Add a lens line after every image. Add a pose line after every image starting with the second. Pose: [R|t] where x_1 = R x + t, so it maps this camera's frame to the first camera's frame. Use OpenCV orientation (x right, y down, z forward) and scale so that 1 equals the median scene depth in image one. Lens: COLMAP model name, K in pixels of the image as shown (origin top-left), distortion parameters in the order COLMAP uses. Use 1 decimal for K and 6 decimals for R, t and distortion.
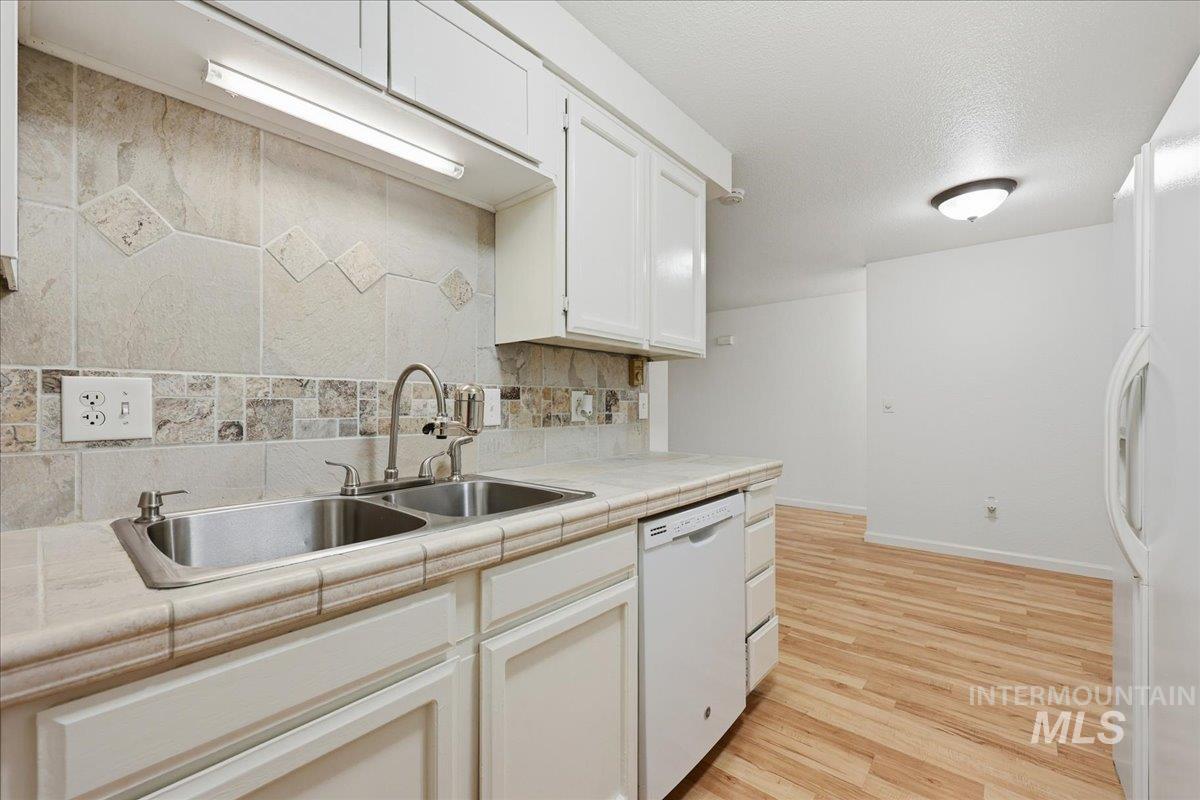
lens RADIAL K [[486.5, 0, 598.9], [0, 486.5, 406.7], [0, 0, 1]] dist [-0.000409, 0.000072]
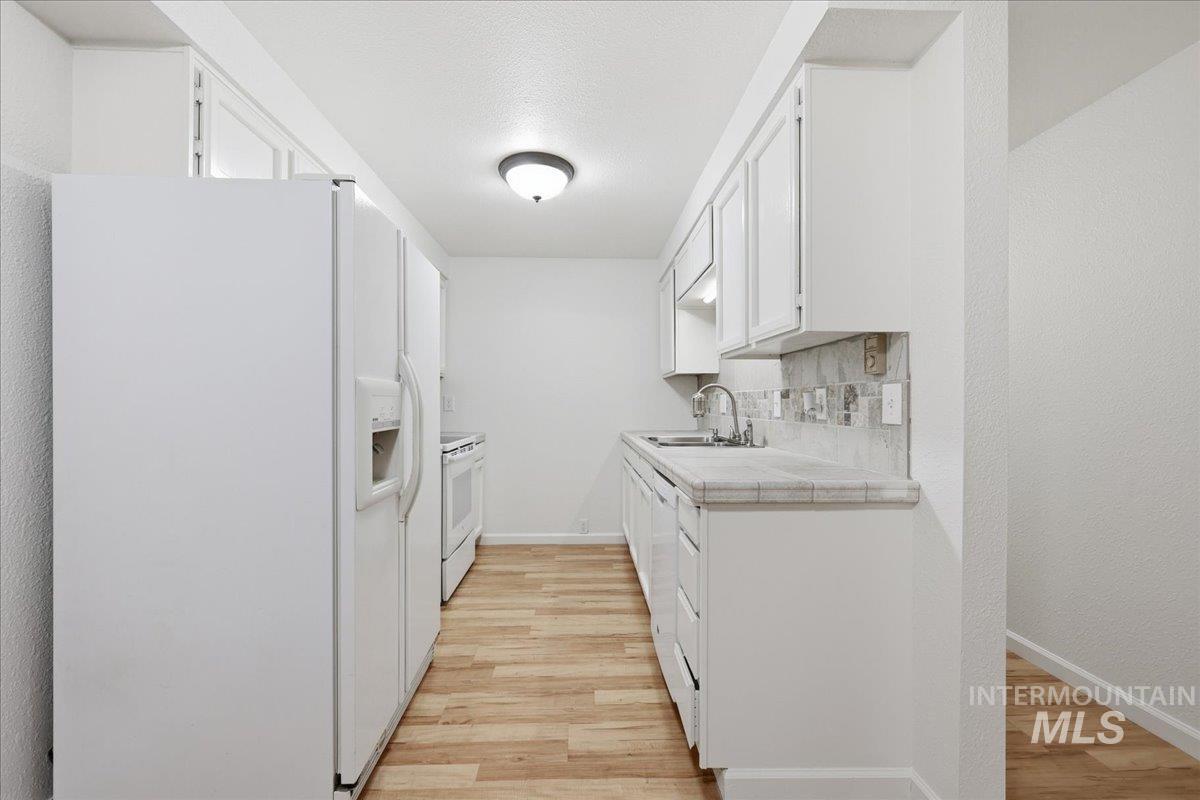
lens RADIAL K [[486.5, 0, 598.2], [0, 486.5, 401.4], [0, 0, 1]] dist [-0.000409, 0.000072]
pose [[-0.732614, -0.002054, -0.680641, 0.901123], [-0.001889, 0.999998, -0.000985, -0.004173], [0.680642, 0.000564, -0.732616, 1.331761]]
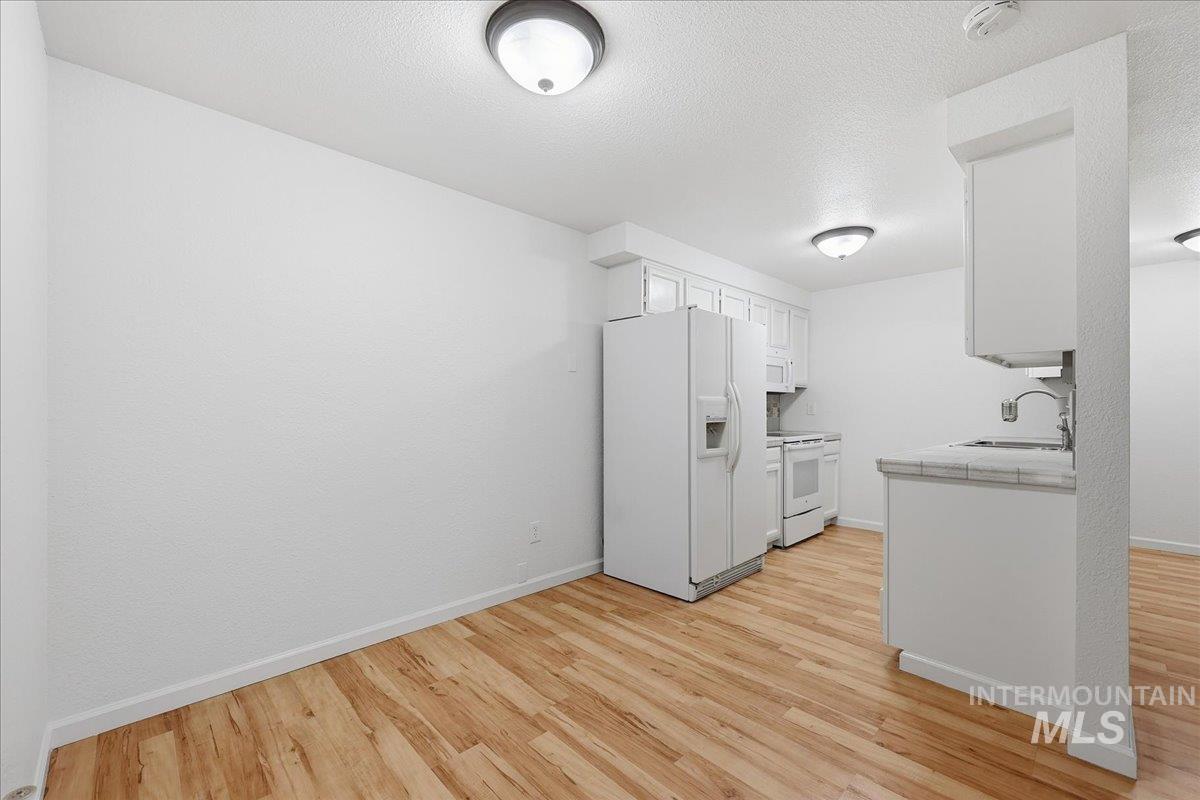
lens RADIAL K [[486.5, 0, 593.5], [0, 486.5, 416.6], [0, 0, 1]] dist [-0.000409, 0.000072]
pose [[-0.994421, -0.001309, 0.105473, 0.849433], [0.000667, 0.999825, 0.018695, -0.004782], [-0.105479, 0.018661, -0.994246, 2.031063]]
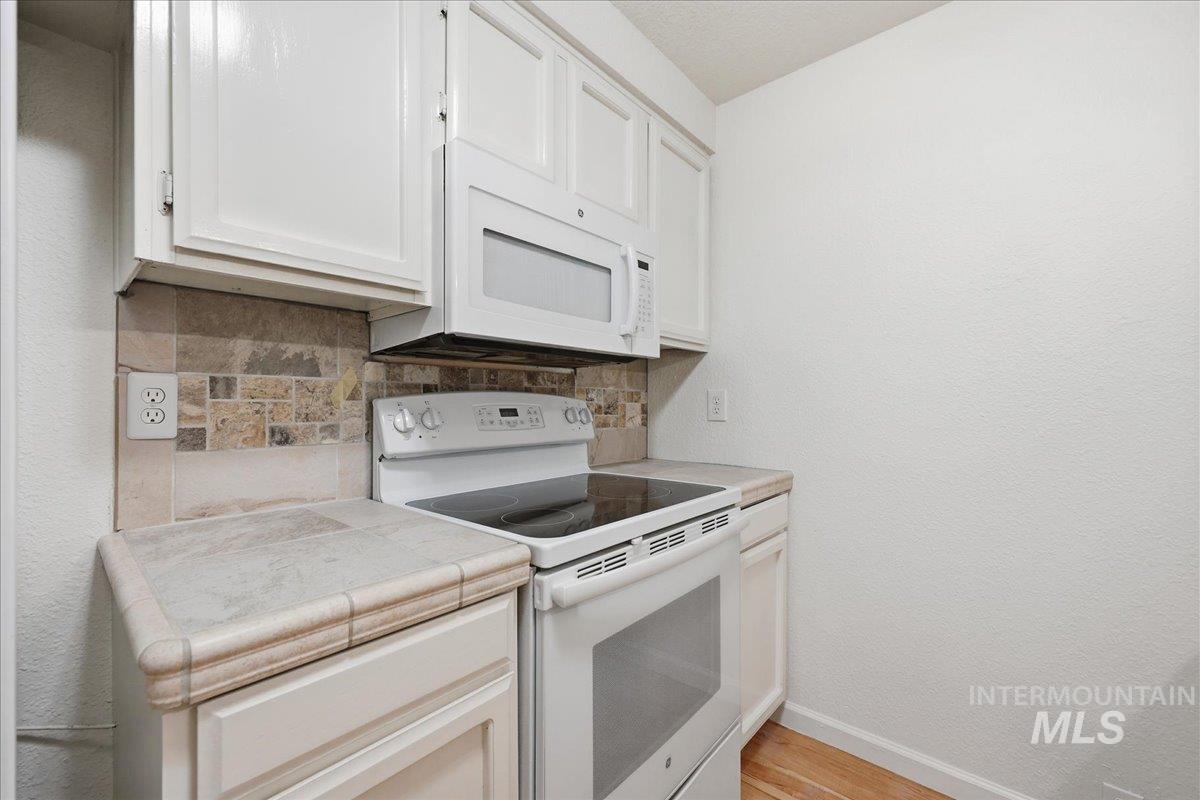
lens RADIAL K [[486.5, 0, 597.6], [0, 486.5, 402.4], [0, 0, 1]] dist [-0.000409, 0.000072]
pose [[-0.999999, 0.000955, -0.000631, 0.267883], [0.000957, 0.999993, -0.003562, 0.000188], [0.000627, -0.003563, -0.999993, 0.477793]]
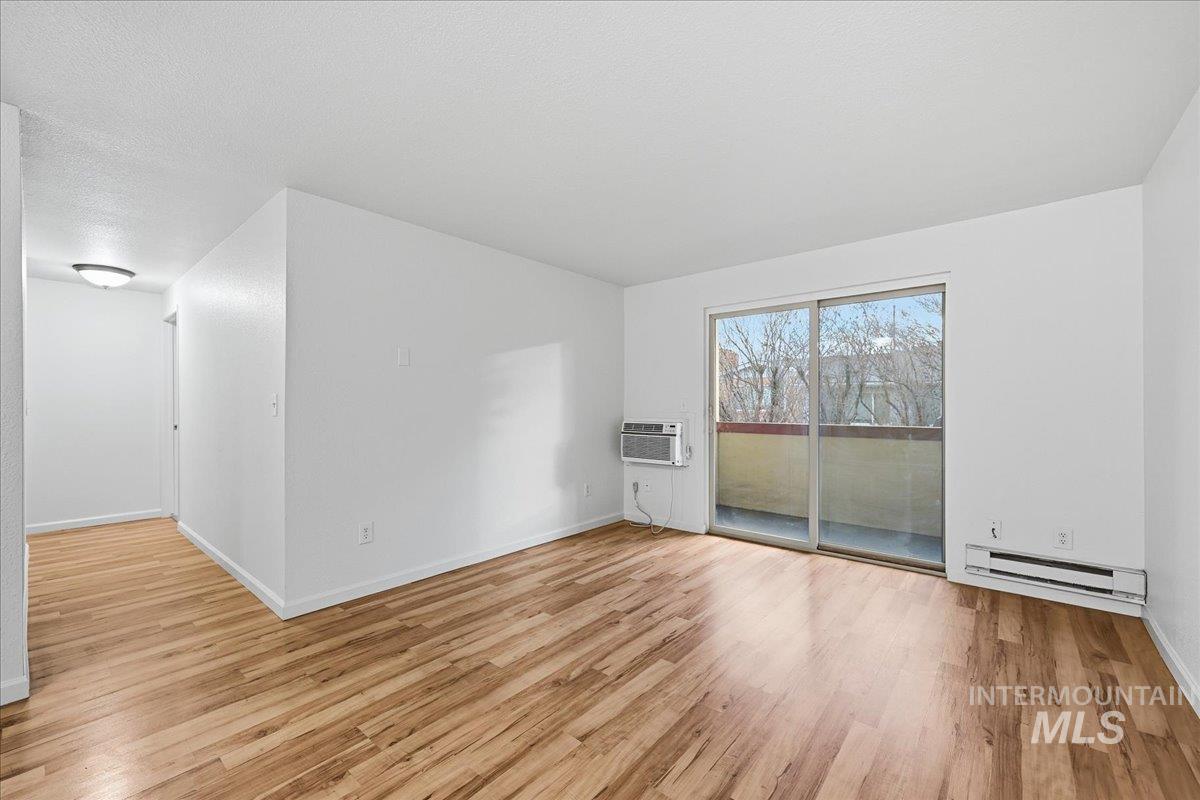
lens RADIAL K [[486.5, 0, 596.6], [0, 486.5, 395.0], [0, 0, 1]] dist [-0.000409, 0.000072]
pose [[0.003860, -0.021110, -0.999770, 1.059416], [0.005919, 0.999760, -0.021087, 0.001215], [0.999975, -0.005836, 0.003984, 2.312860]]
